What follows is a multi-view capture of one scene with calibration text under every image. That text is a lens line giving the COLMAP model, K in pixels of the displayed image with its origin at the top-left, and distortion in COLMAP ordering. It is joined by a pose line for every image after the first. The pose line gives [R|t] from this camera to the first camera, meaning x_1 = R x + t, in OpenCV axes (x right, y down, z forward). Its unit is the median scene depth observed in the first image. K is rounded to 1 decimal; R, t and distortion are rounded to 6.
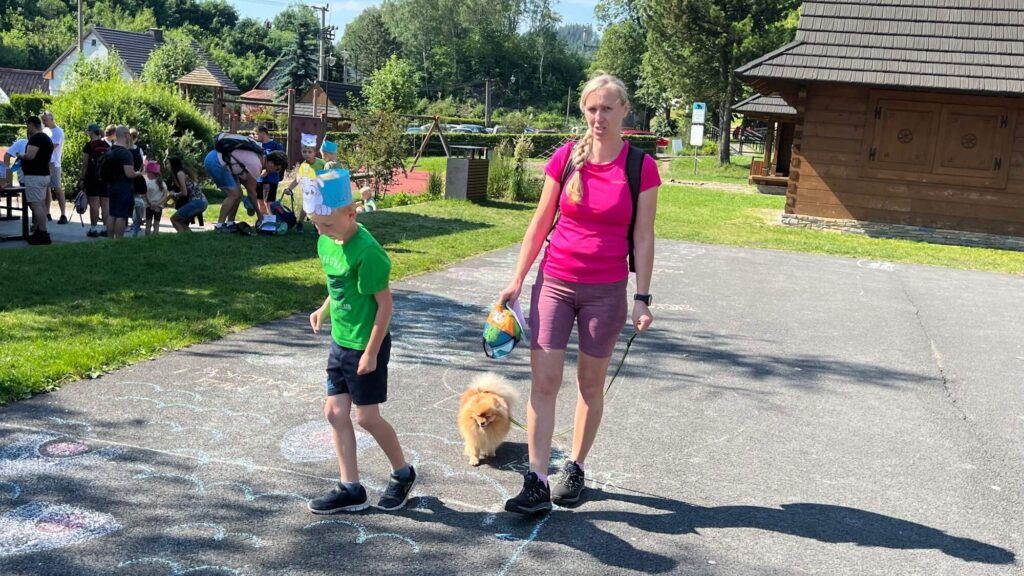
lens RADIAL K [[1126.1, 0, 513.9], [0, 1126.1, 308.3], [0, 0, 1]] dist [0.145133, -0.436521]
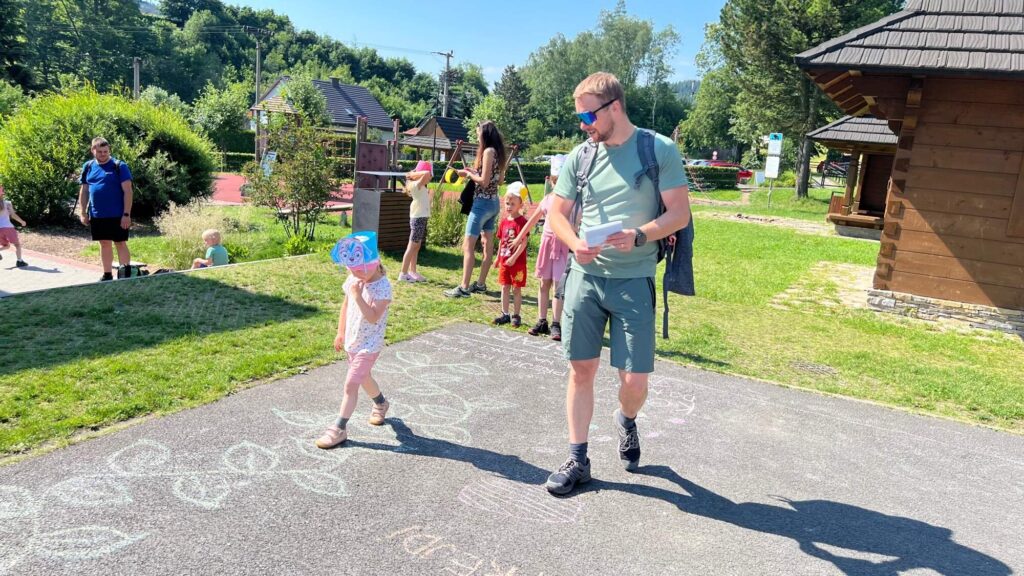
lens RADIAL K [[766.7, 0, 512.0], [0, 766.7, 288.0], [0, 0, 1]] dist [0.052820, -0.076625]
pose [[0.981442, 0.044467, -0.186531, 0.070491], [-0.043718, 0.999011, 0.008127, -0.045618], [0.186707, 0.000179, 0.982416, 0.312852]]
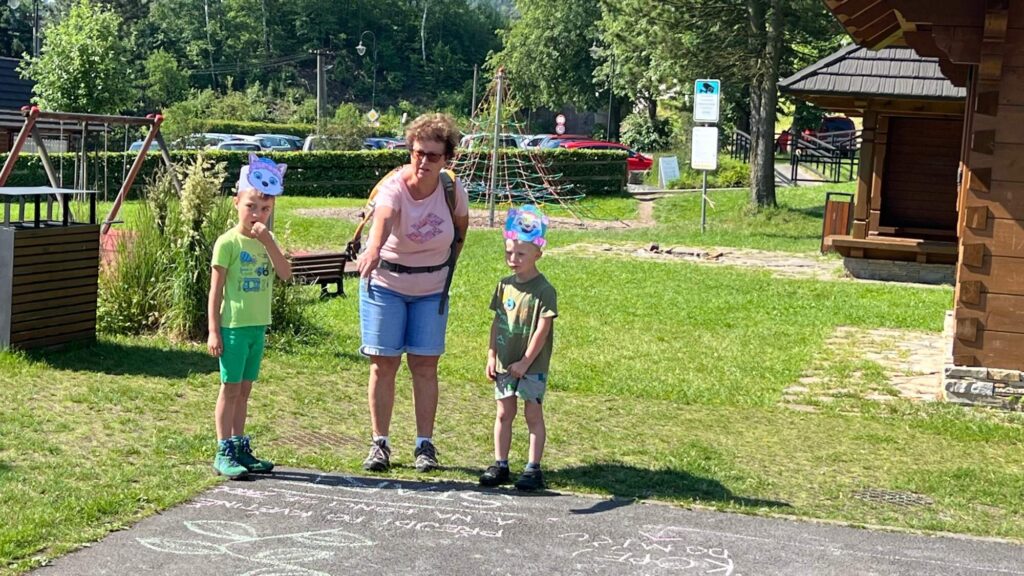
lens RADIAL K [[1794.5, 0, 512.0], [0, 1794.5, 288.0], [0, 0, 1]] dist [0.173123, -0.342773]
pose [[0.998700, -0.020903, 0.046498, 0.045006], [0.024397, 0.996818, -0.075887, -0.039601], [-0.044764, 0.076923, 0.996032, 0.260624]]
